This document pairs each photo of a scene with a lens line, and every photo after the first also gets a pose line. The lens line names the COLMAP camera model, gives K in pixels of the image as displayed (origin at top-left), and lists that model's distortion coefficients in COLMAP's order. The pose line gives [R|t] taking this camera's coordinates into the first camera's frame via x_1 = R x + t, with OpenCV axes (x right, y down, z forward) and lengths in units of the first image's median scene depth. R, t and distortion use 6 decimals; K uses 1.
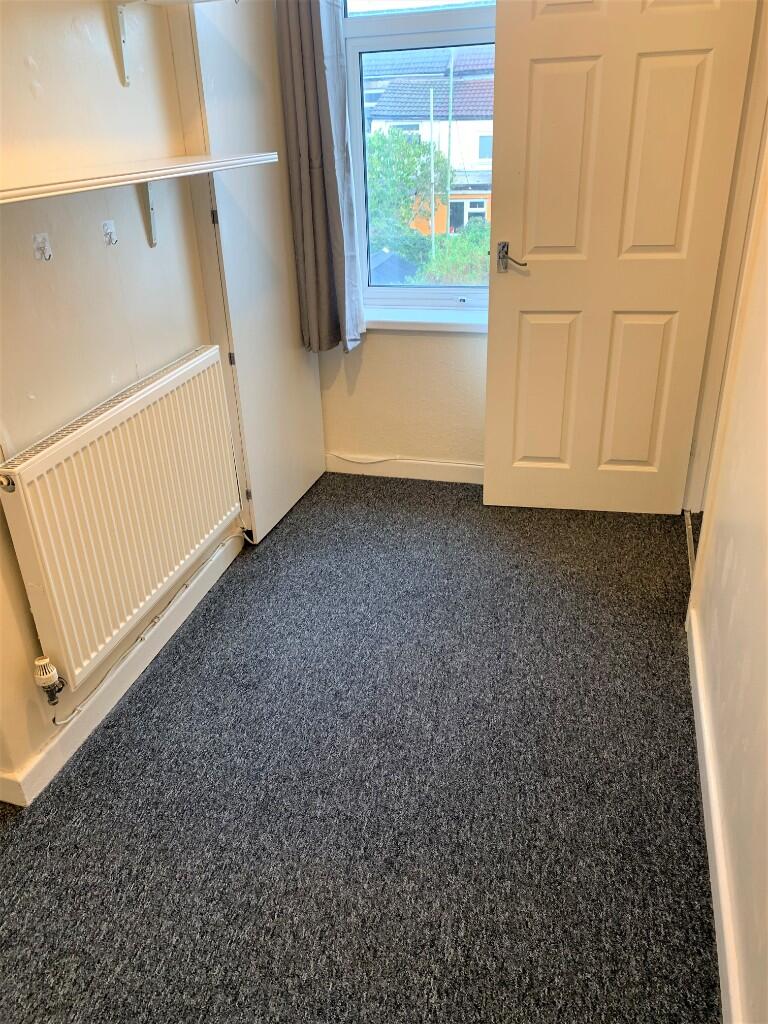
lens RADIAL K [[805.3, 0, 381.4], [0, 805.3, 521.1], [0, 0, 1]] dist [0.064442, -0.079373]
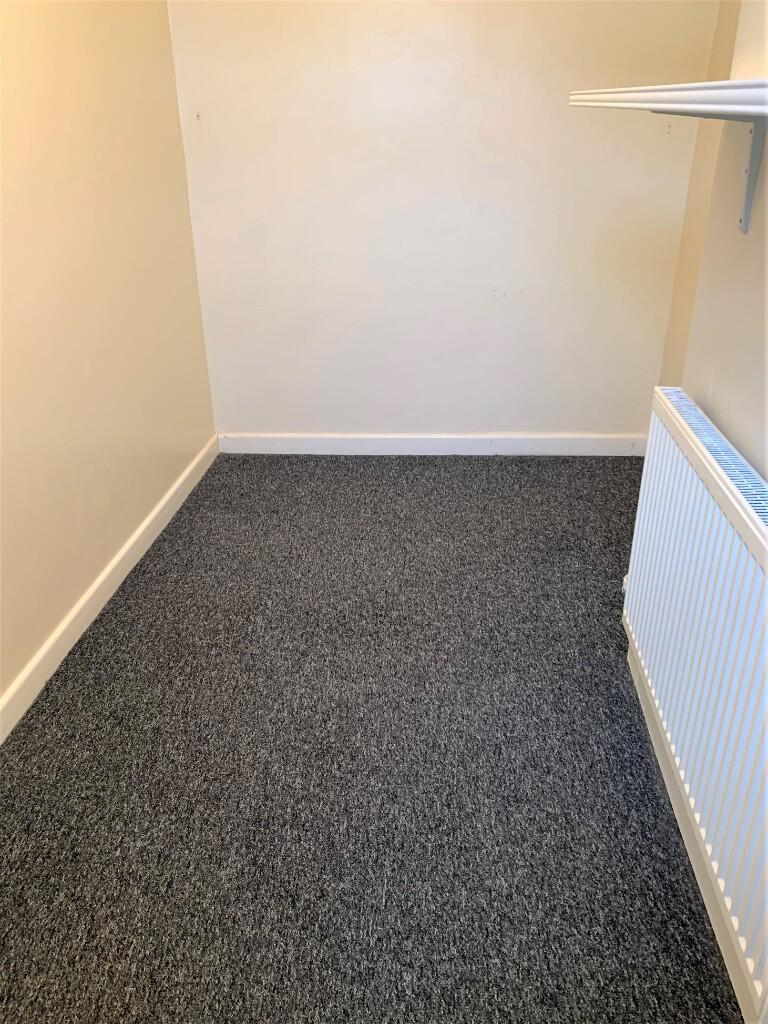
lens RADIAL K [[805.3, 0, 381.4], [0, 805.3, 521.1], [0, 0, 1]] dist [0.064442, -0.079373]
pose [[-0.980937, 0.139714, -0.135064, 0.028183], [-0.029934, 0.578105, 0.815413, -0.637170], [0.192005, 0.803912, -0.562903, 1.349603]]
